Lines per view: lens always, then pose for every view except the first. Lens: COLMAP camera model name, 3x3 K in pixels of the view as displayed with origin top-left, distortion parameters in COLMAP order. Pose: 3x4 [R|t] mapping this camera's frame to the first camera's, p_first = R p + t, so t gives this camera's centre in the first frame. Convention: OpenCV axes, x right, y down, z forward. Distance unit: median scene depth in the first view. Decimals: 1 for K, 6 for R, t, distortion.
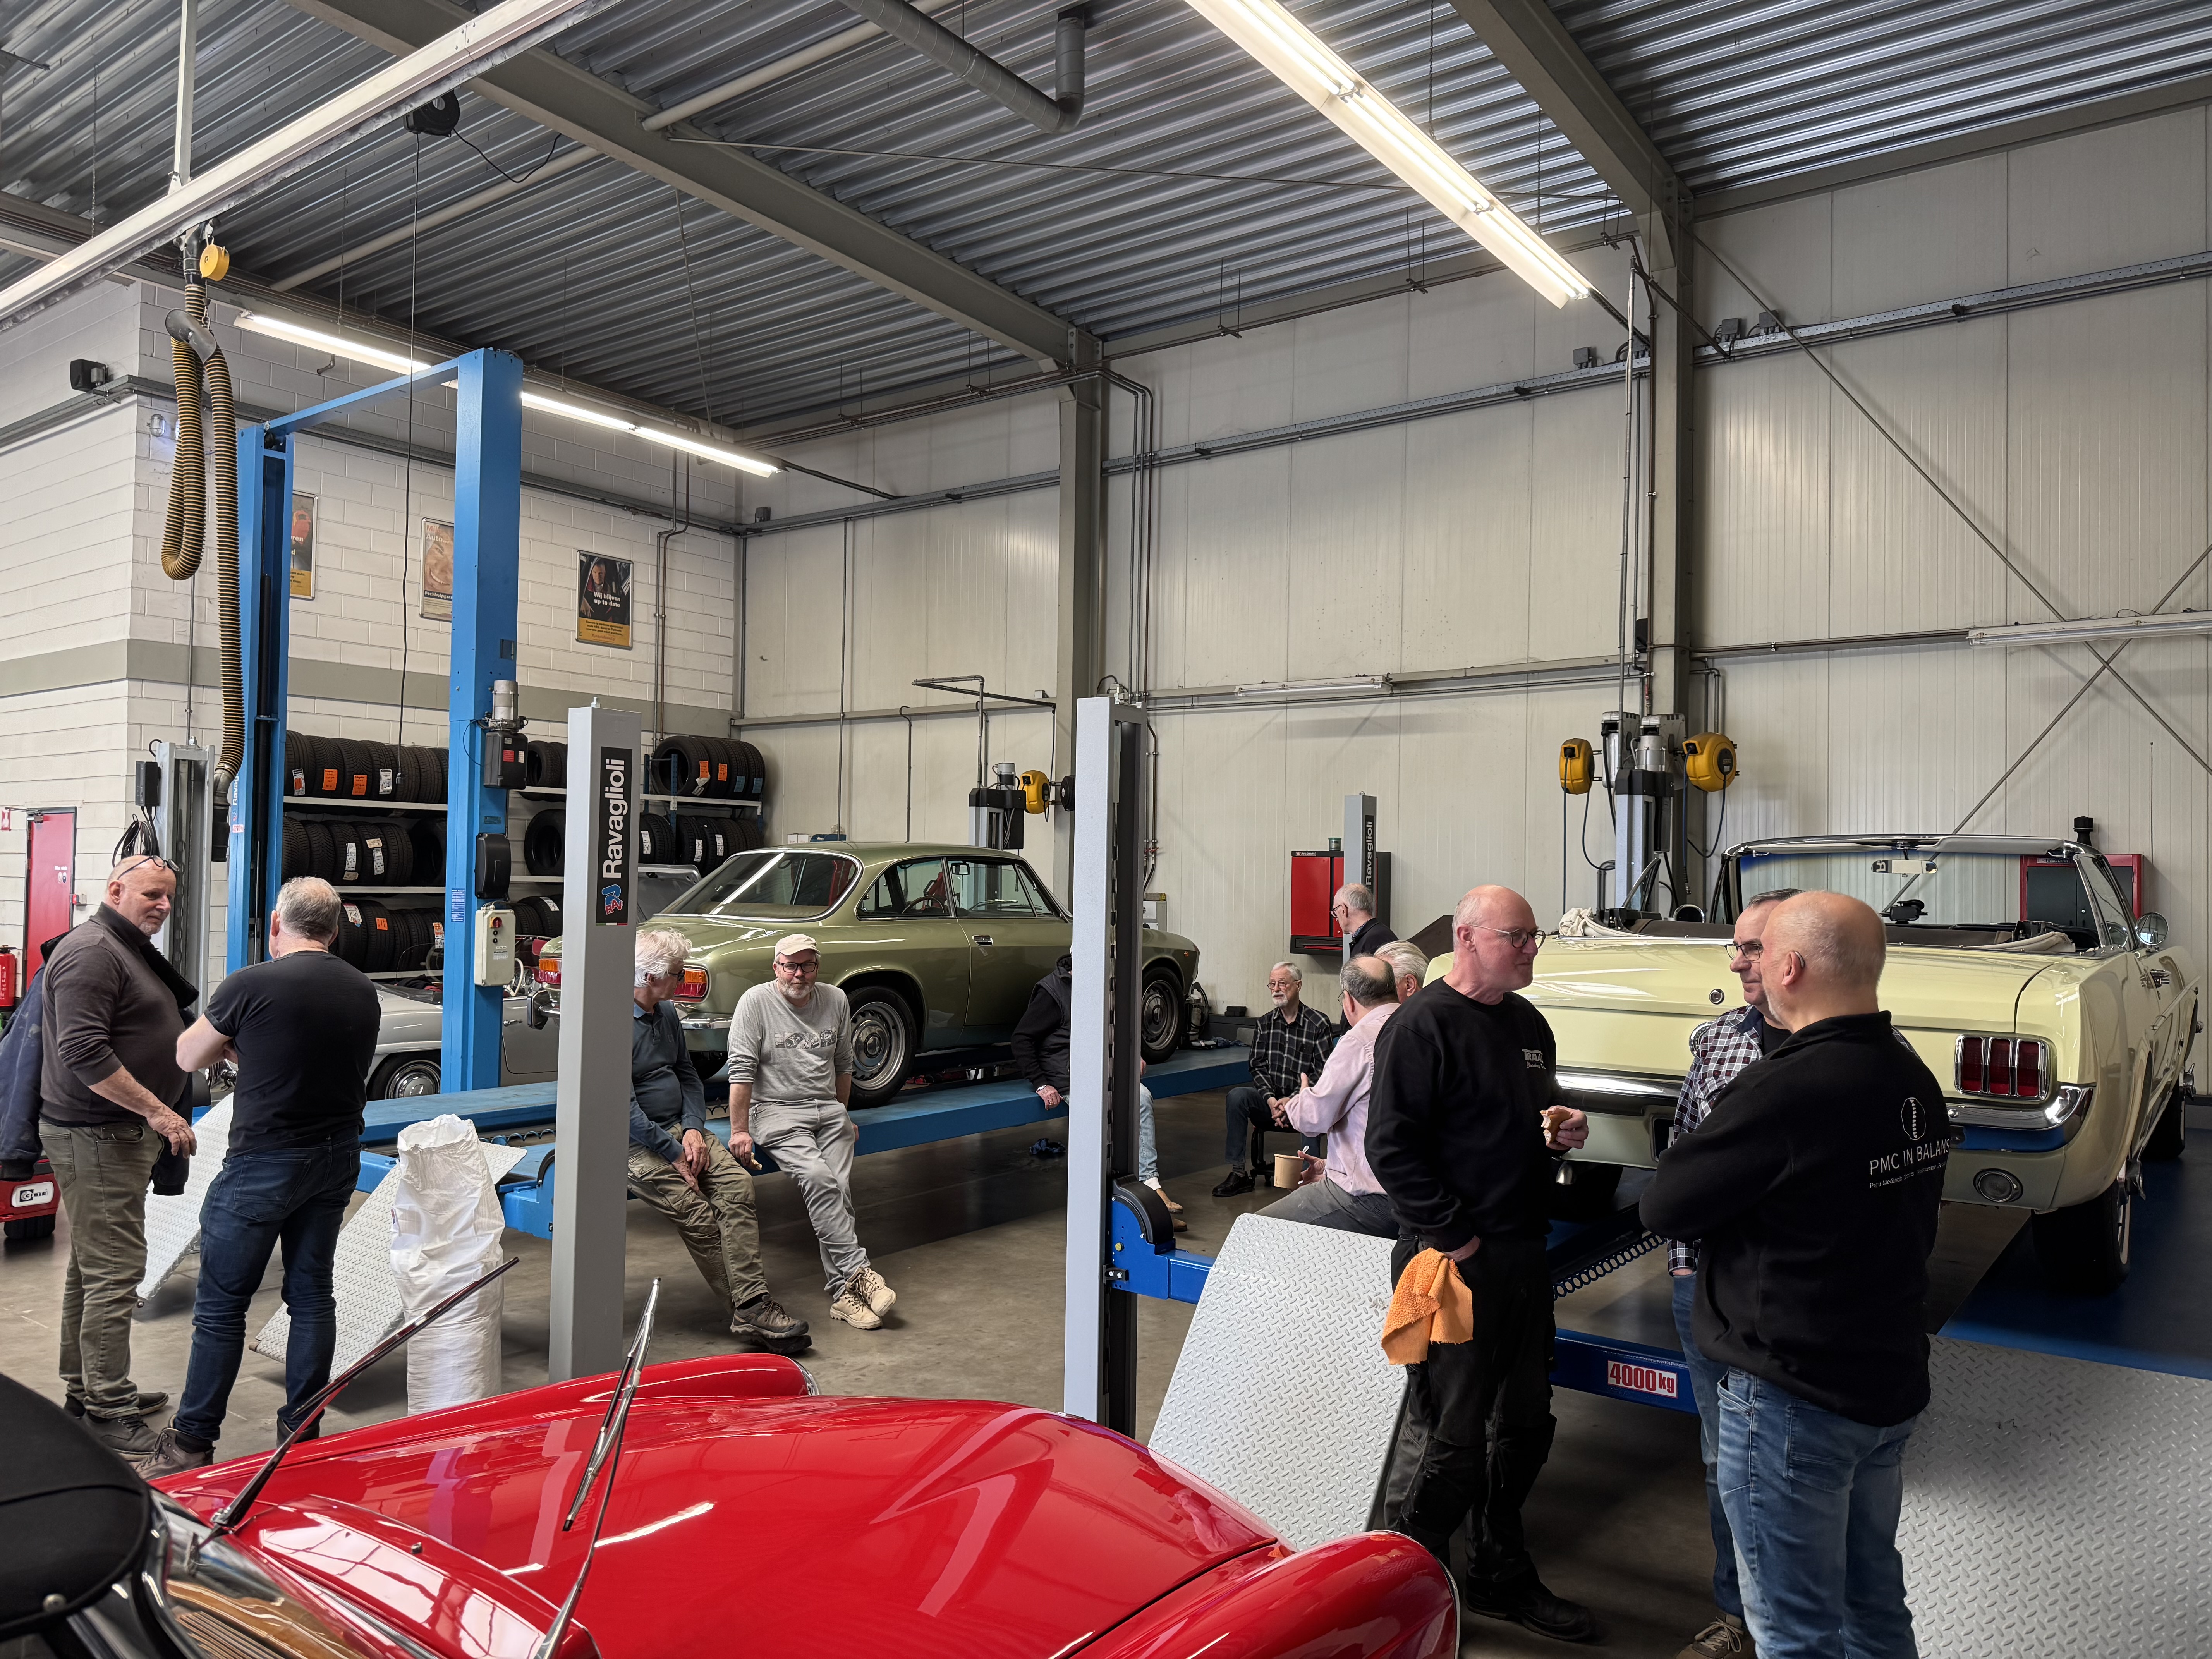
lens RADIAL K [[1561.5, 0, 1092.6], [0, 1561.5, 842.7], [0, 0, 1]] dist [0.016868, -0.019980]
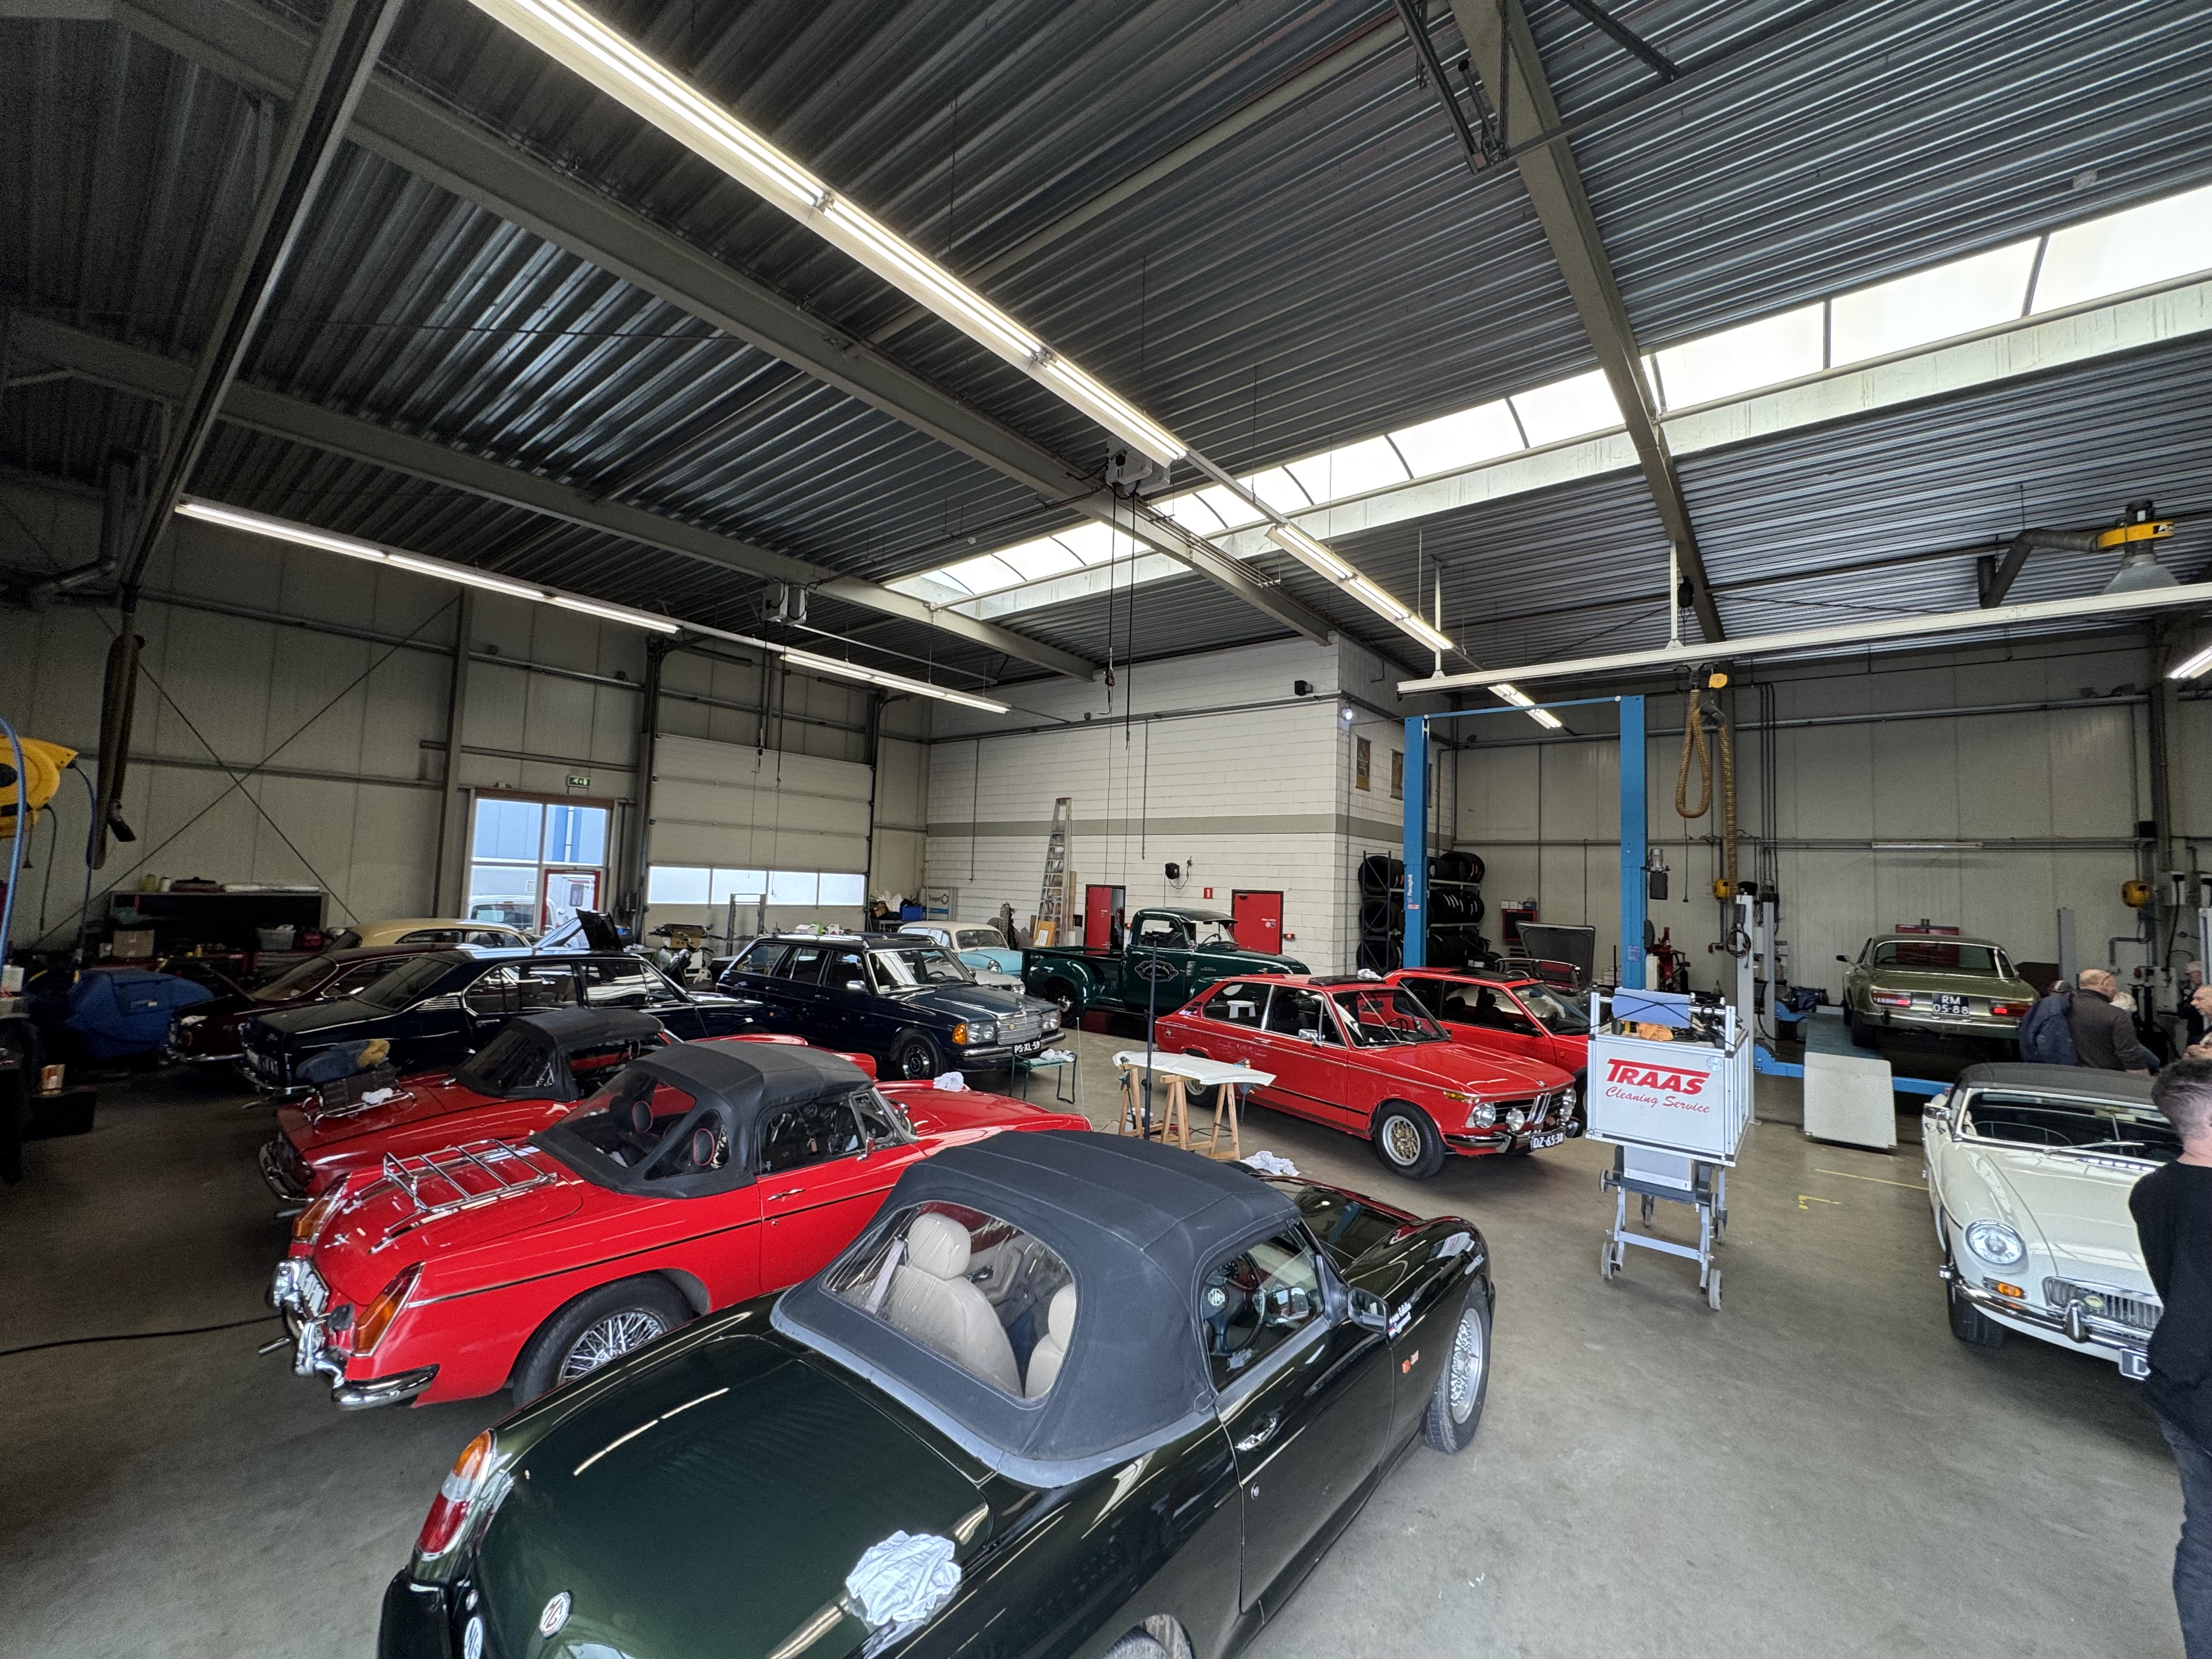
lens RADIAL K [[896.8, 0, 1115.2], [0, 896.8, 823.0], [0, 0, 1]] dist [-0.002259, -0.000243]
pose [[0.999424, 0.014379, -0.030735, -1.223543], [-0.015979, 0.998495, -0.052466, -0.068524], [0.029935, 0.052927, 0.998150, -0.289051]]
